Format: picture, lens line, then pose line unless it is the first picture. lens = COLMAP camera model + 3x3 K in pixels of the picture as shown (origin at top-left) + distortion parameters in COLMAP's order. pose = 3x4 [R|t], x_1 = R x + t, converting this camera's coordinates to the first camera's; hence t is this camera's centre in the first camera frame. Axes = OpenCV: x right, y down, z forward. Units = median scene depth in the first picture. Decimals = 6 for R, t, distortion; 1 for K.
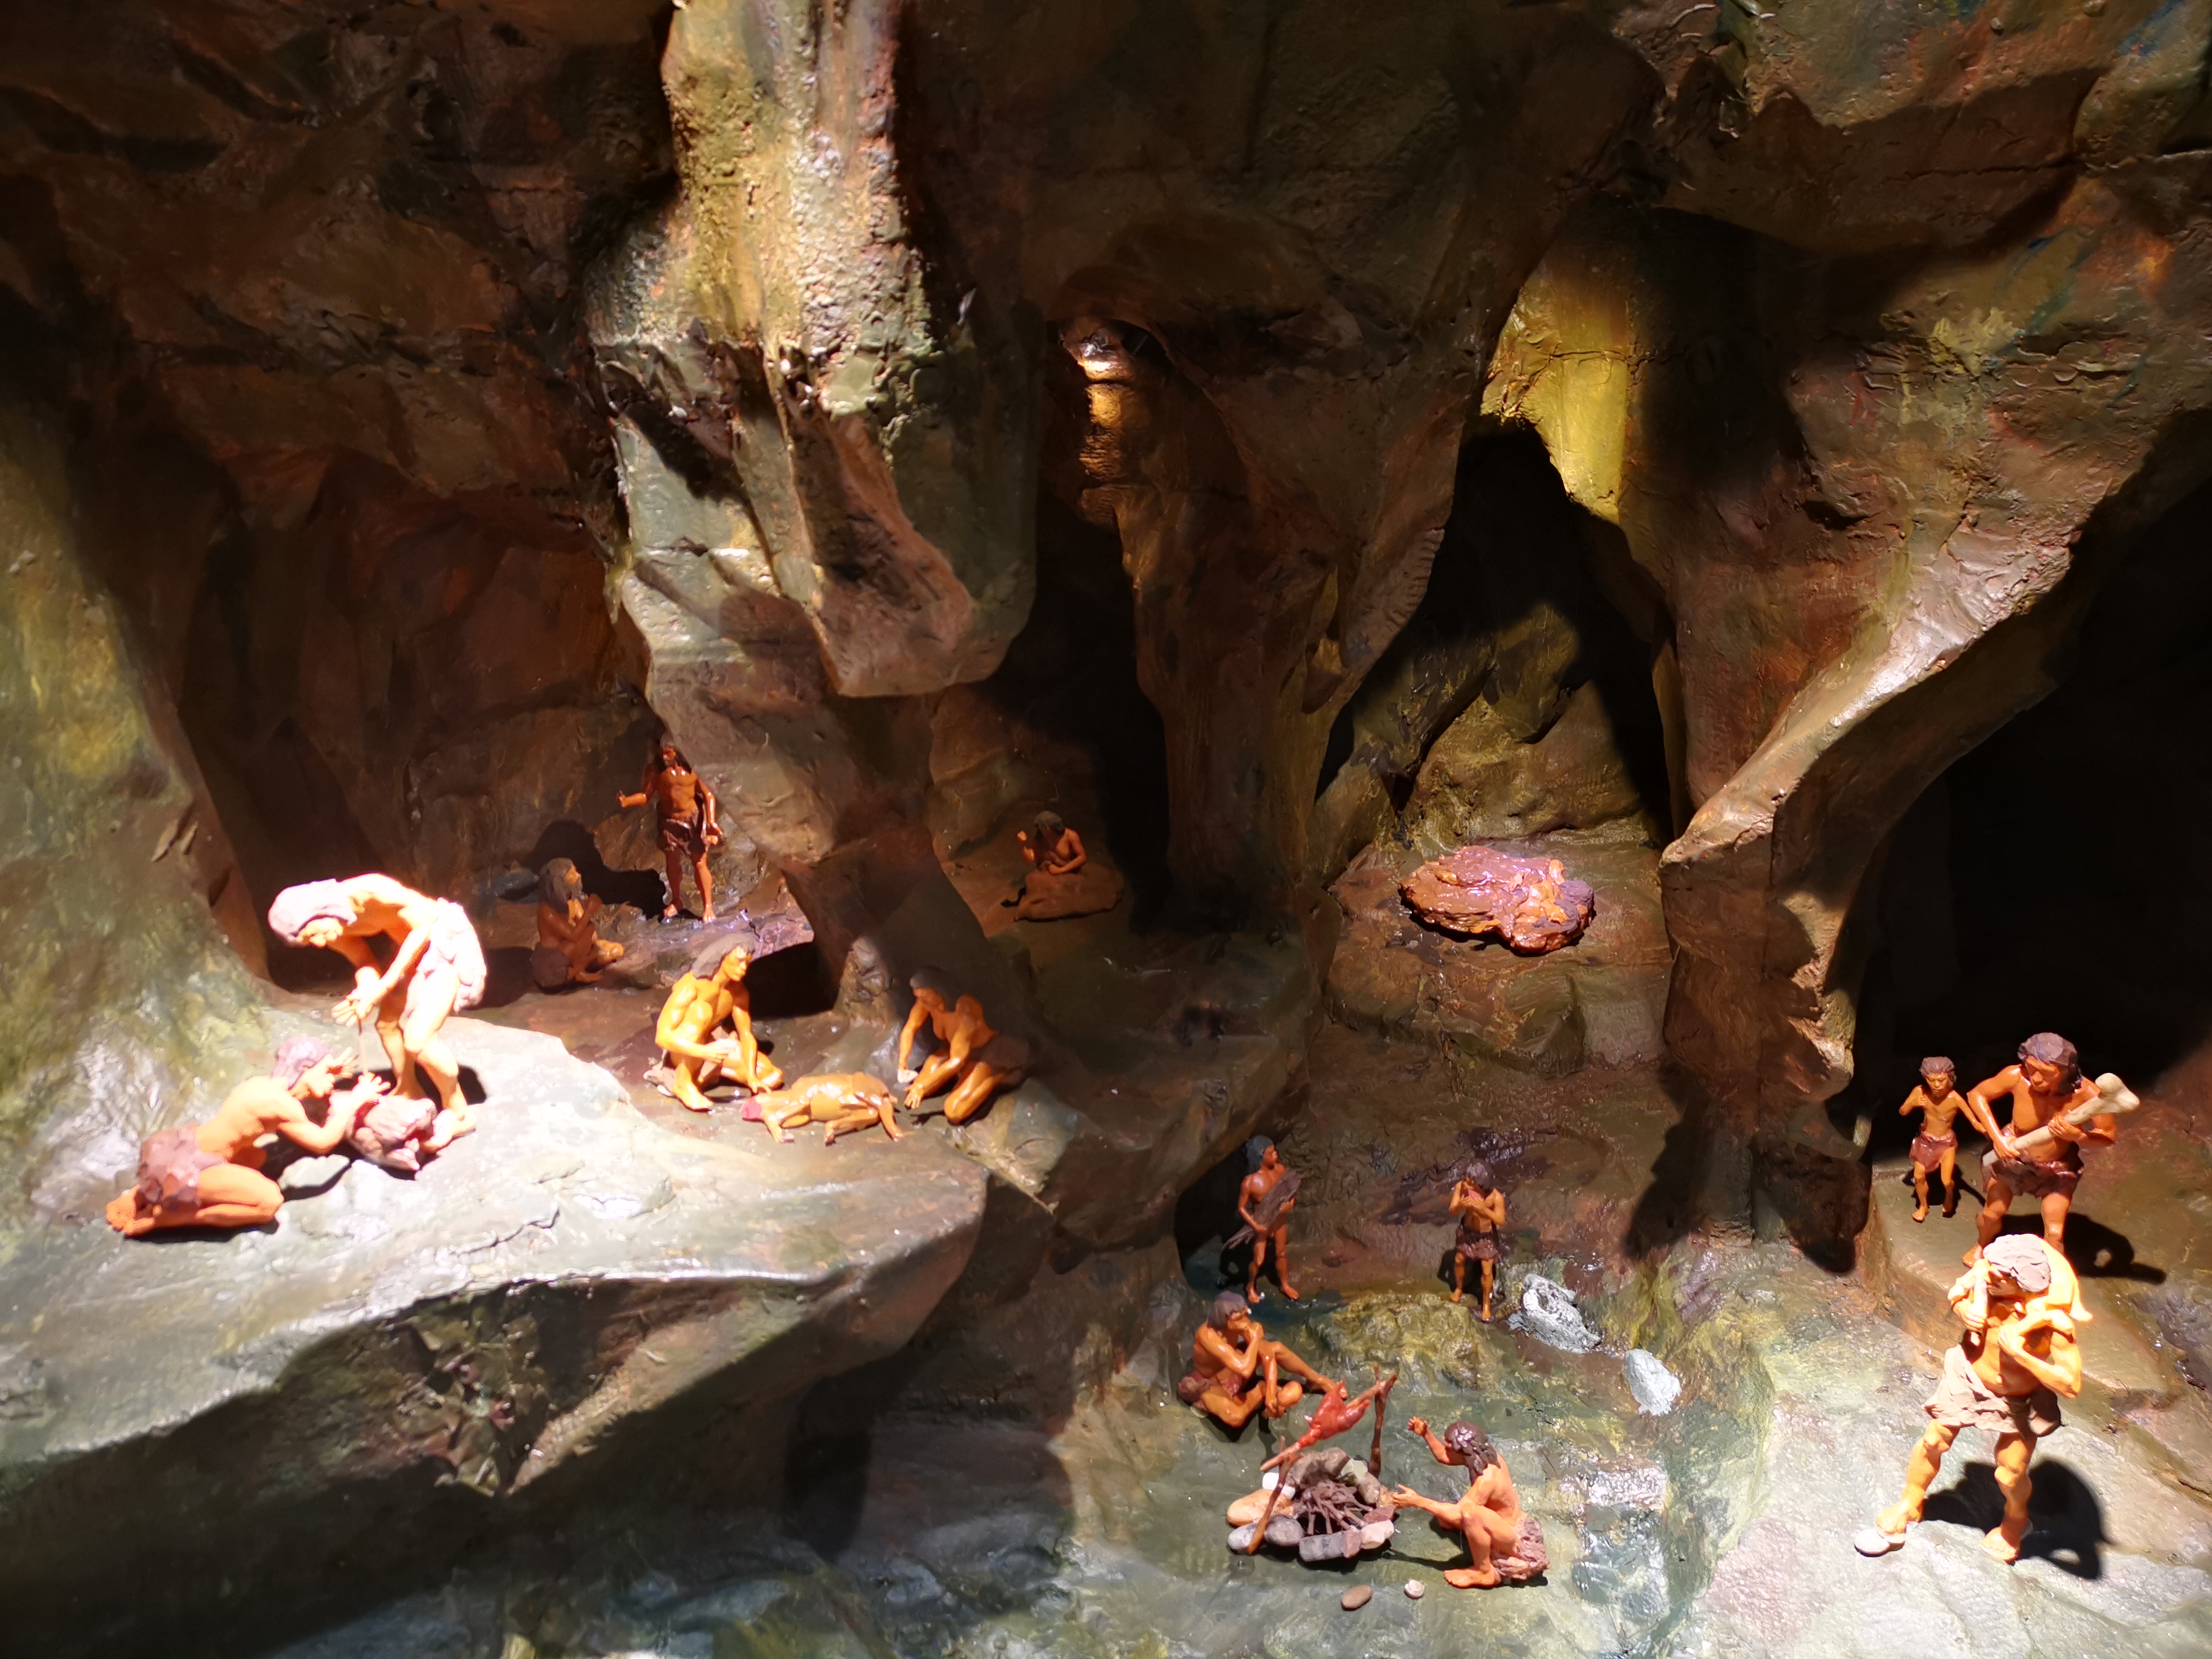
lens RADIAL K [[1685.4, 0, 1106.0], [0, 1685.4, 829.5], [0, 0, 1]] dist [0.064107, -0.066042]
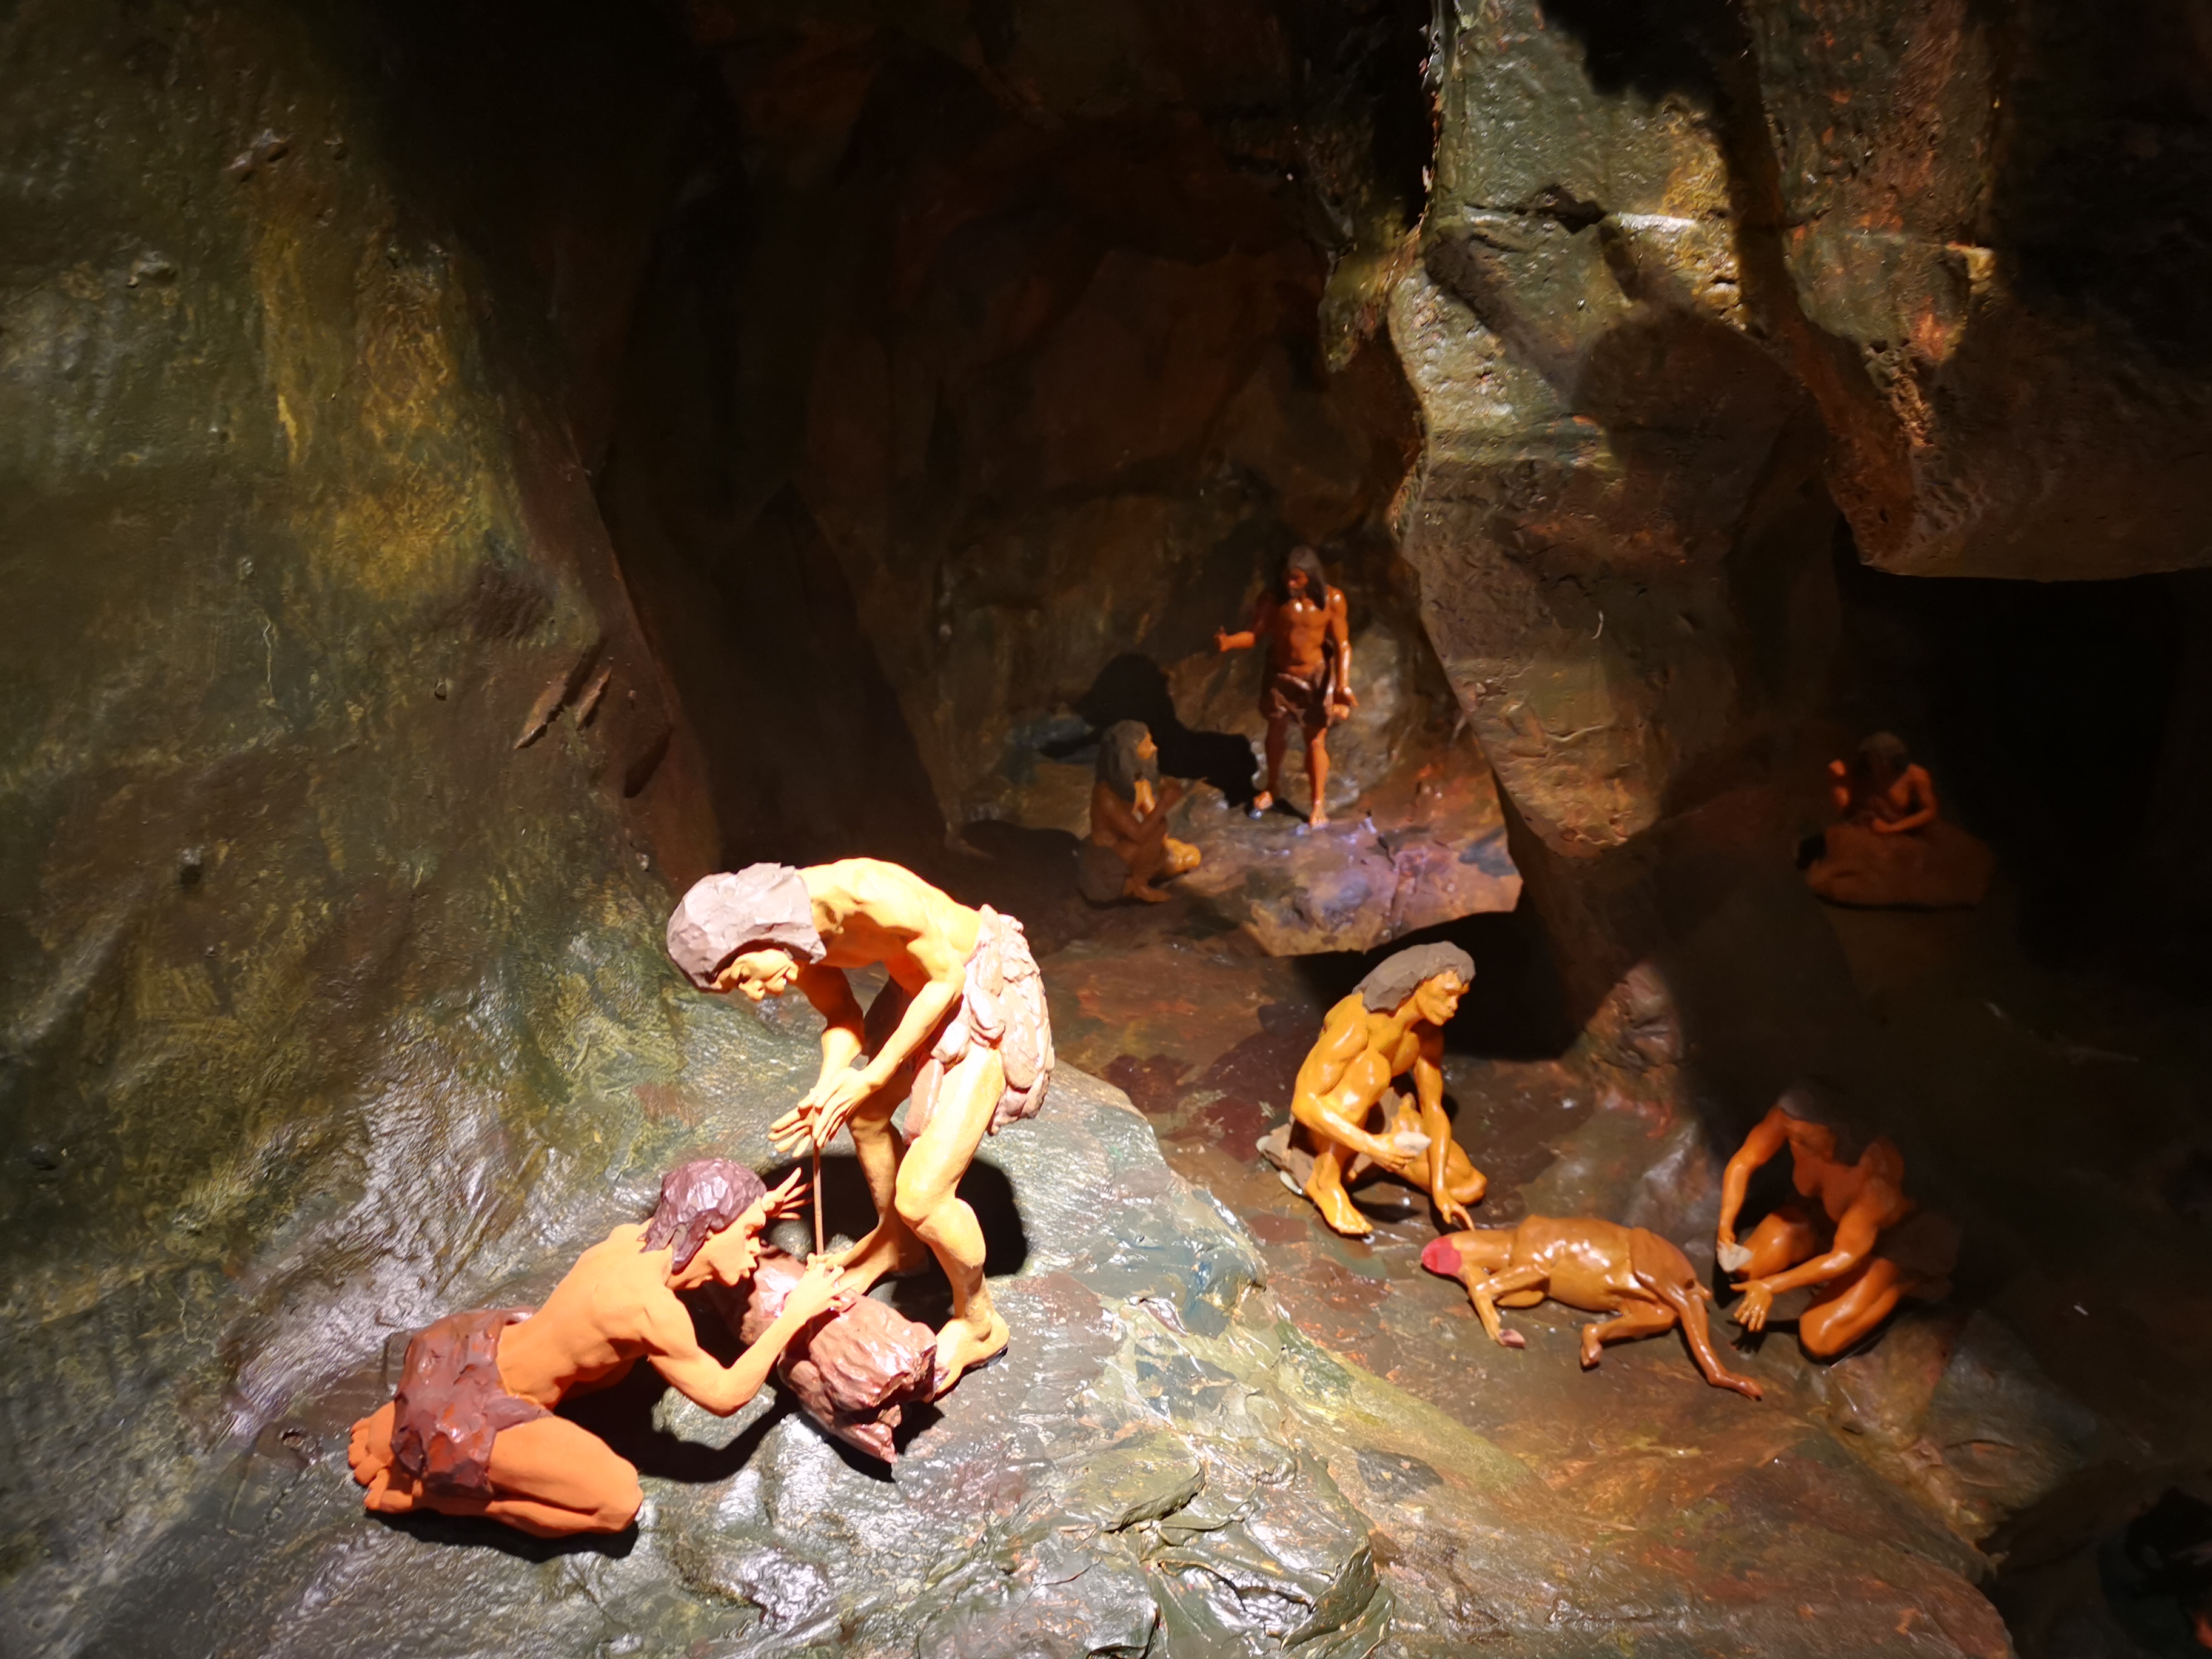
lens RADIAL K [[1713.0, 0, 1106.0], [0, 1713.0, 829.5], [0, 0, 1]] dist [0.057820, -0.085807]
pose [[0.953678, 0.140817, -0.265838, -0.208040], [-0.106712, 0.984566, 0.138714, -0.051436], [0.281268, -0.103921, 0.953986, 0.486386]]
